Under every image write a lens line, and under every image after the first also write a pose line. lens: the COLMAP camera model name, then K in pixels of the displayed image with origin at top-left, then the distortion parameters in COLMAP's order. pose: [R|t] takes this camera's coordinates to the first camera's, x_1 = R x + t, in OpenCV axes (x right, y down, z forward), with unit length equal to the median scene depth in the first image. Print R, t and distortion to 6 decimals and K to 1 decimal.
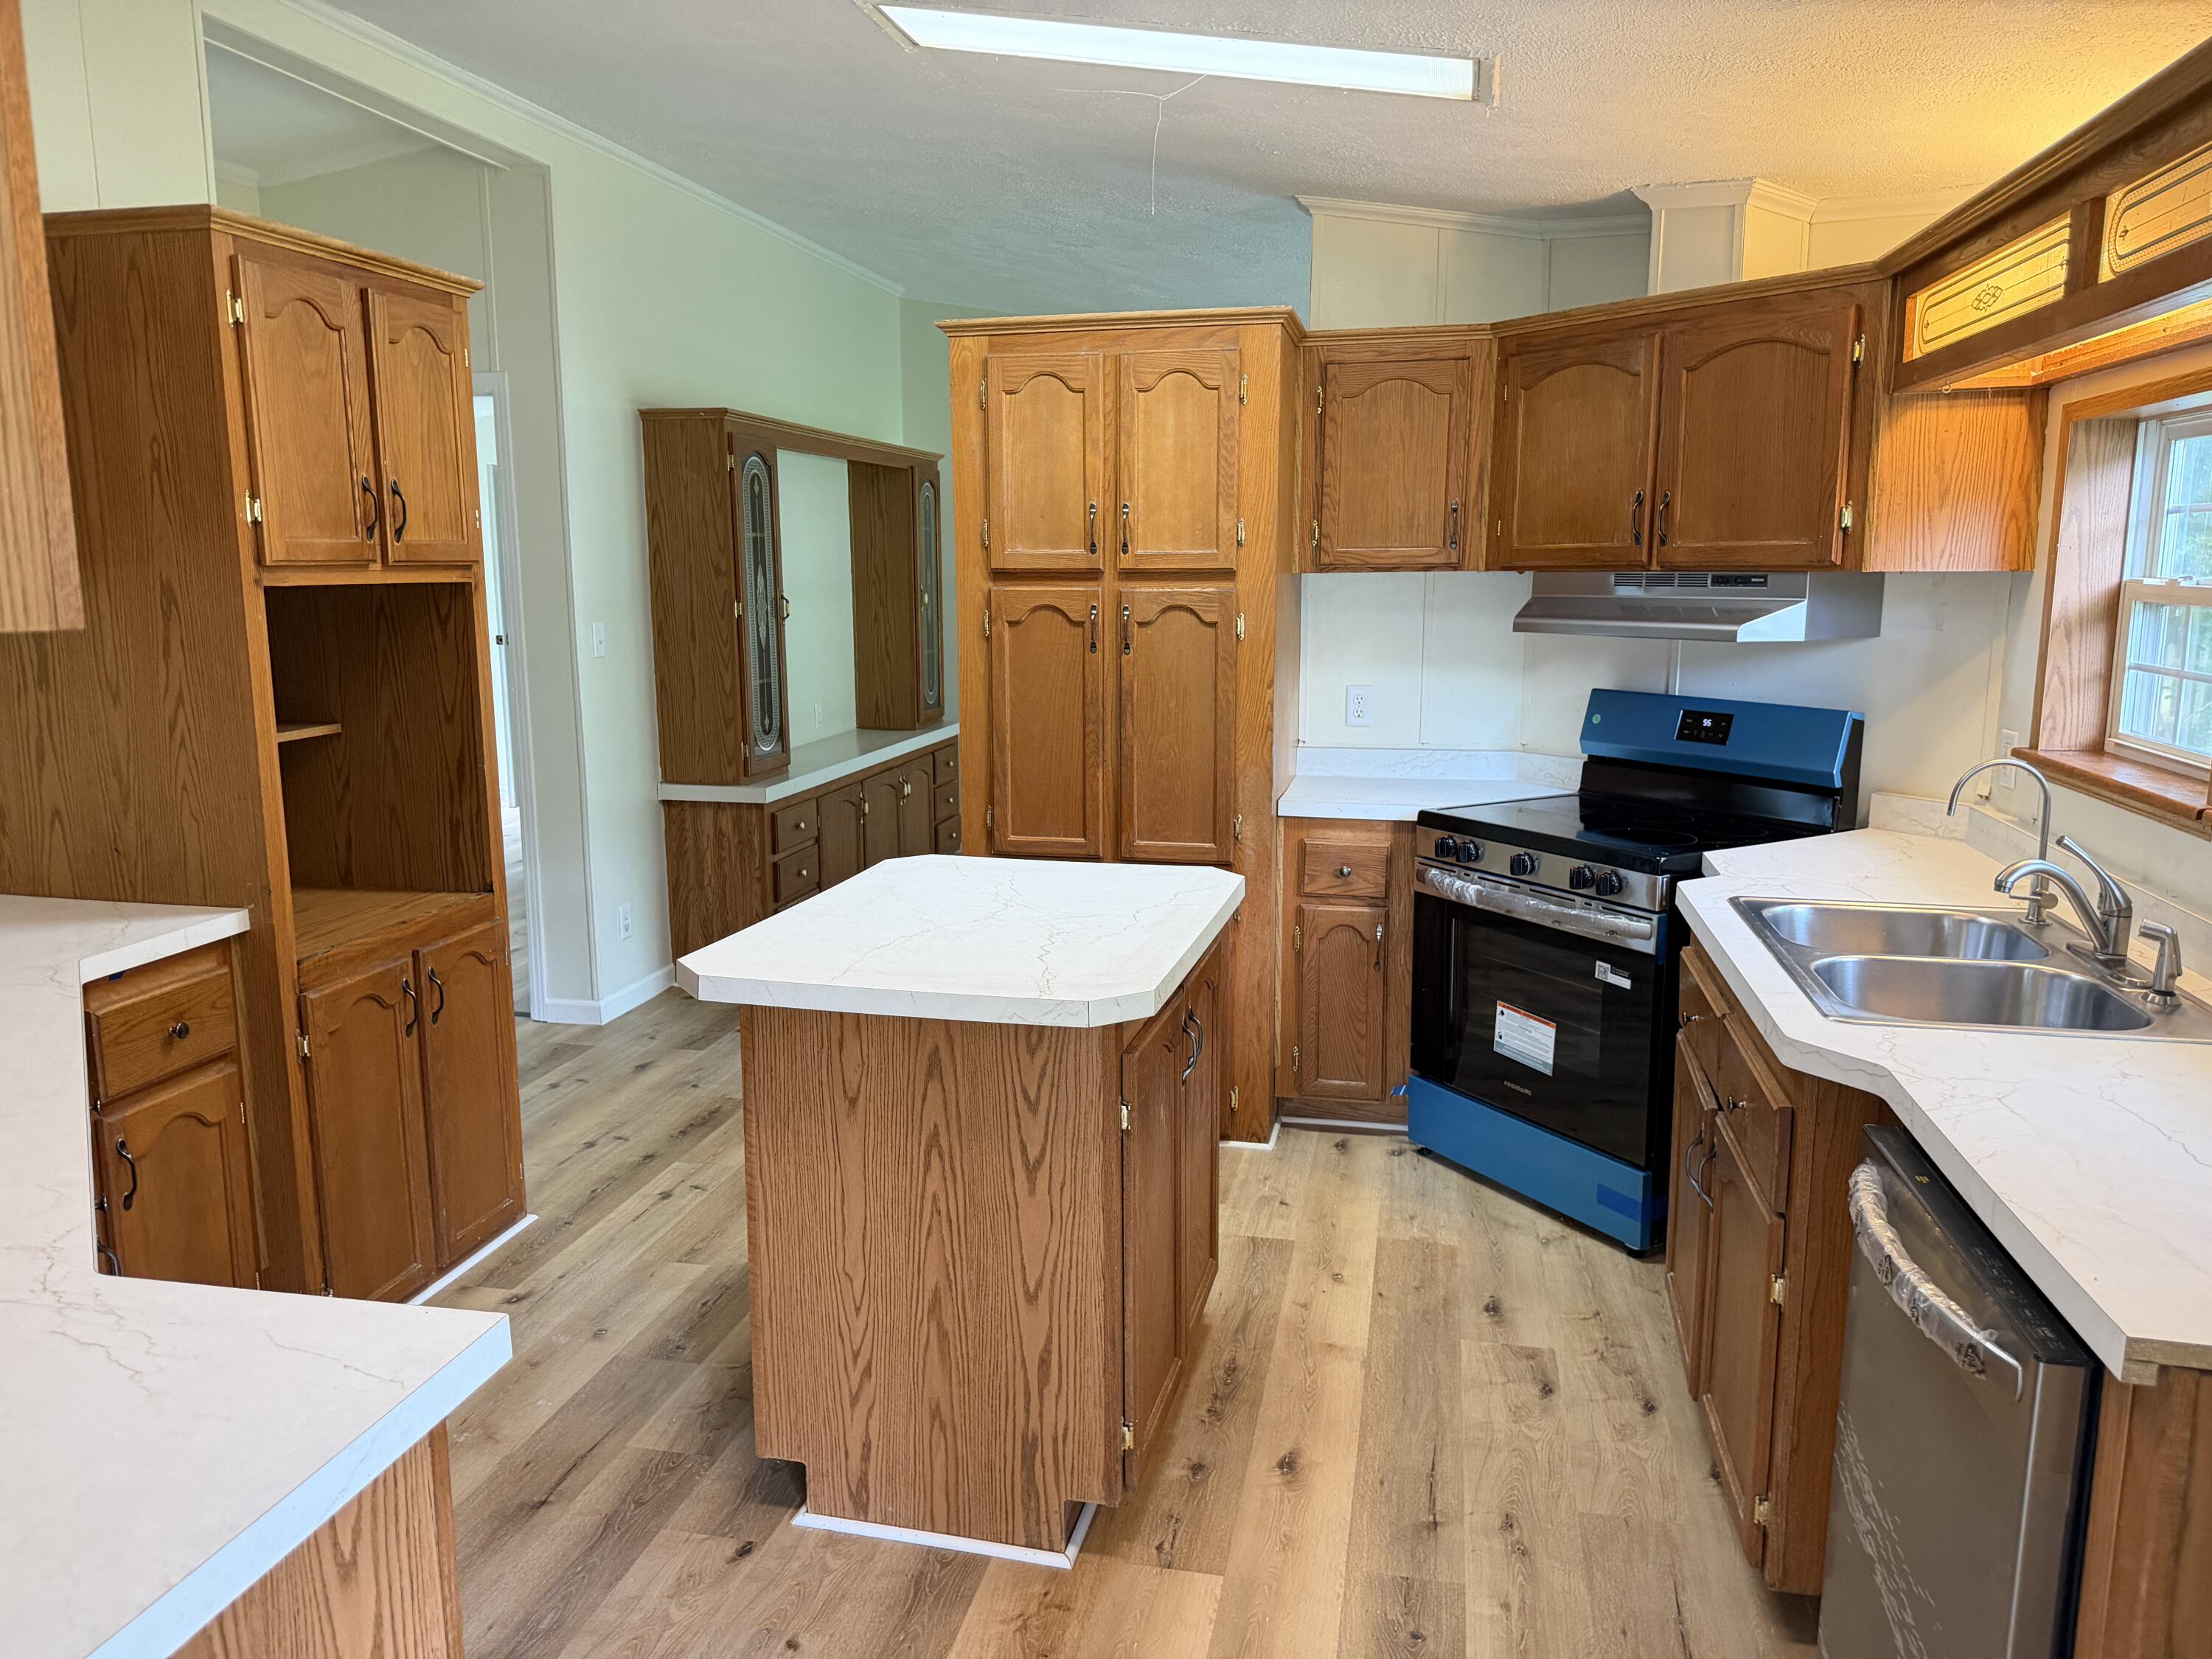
lens RADIAL K [[1539.3, 0, 1106.2], [0, 1539.3, 822.1], [0, 0, 1]] dist [0.044169, -0.056706]
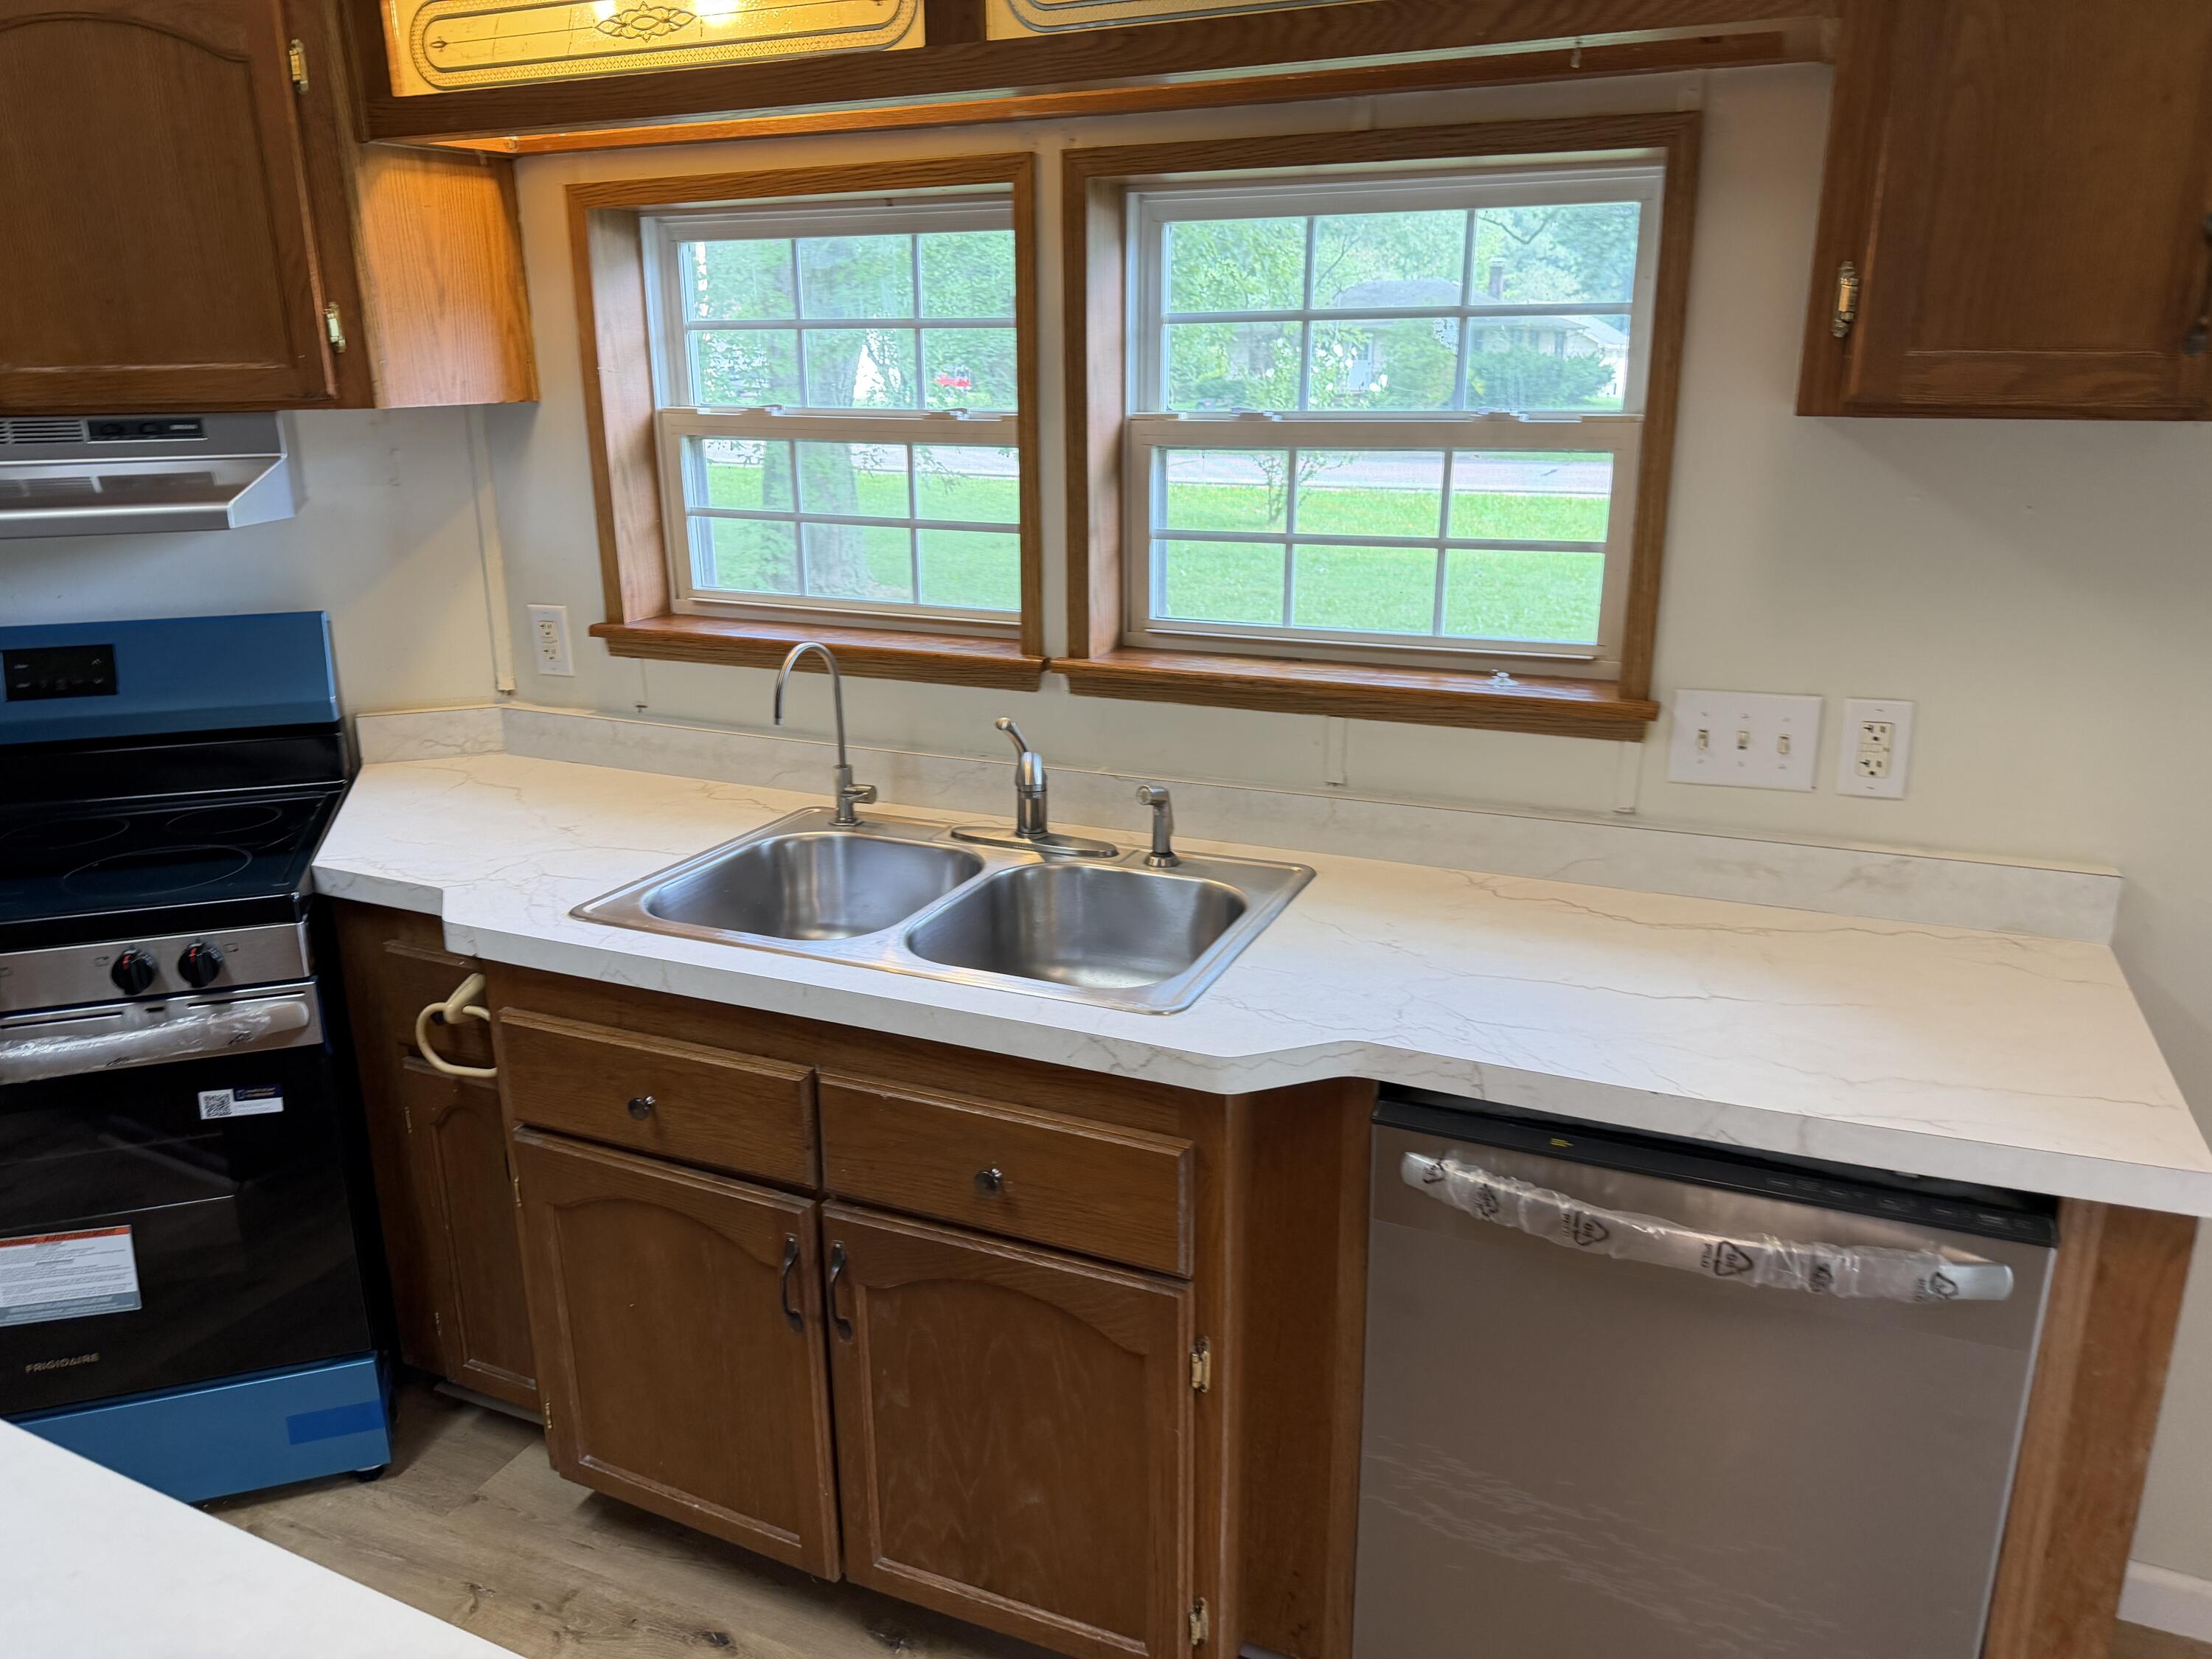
lens RADIAL K [[1539.3, 0, 1096.7], [0, 1539.3, 825.2], [0, 0, 1]] dist [0.044169, -0.056706]
pose [[0.214752, -0.281042, 0.935359, -0.135617], [0.174630, 0.953320, 0.246345, -0.094708], [-0.960930, 0.110439, 0.253806, 0.514232]]
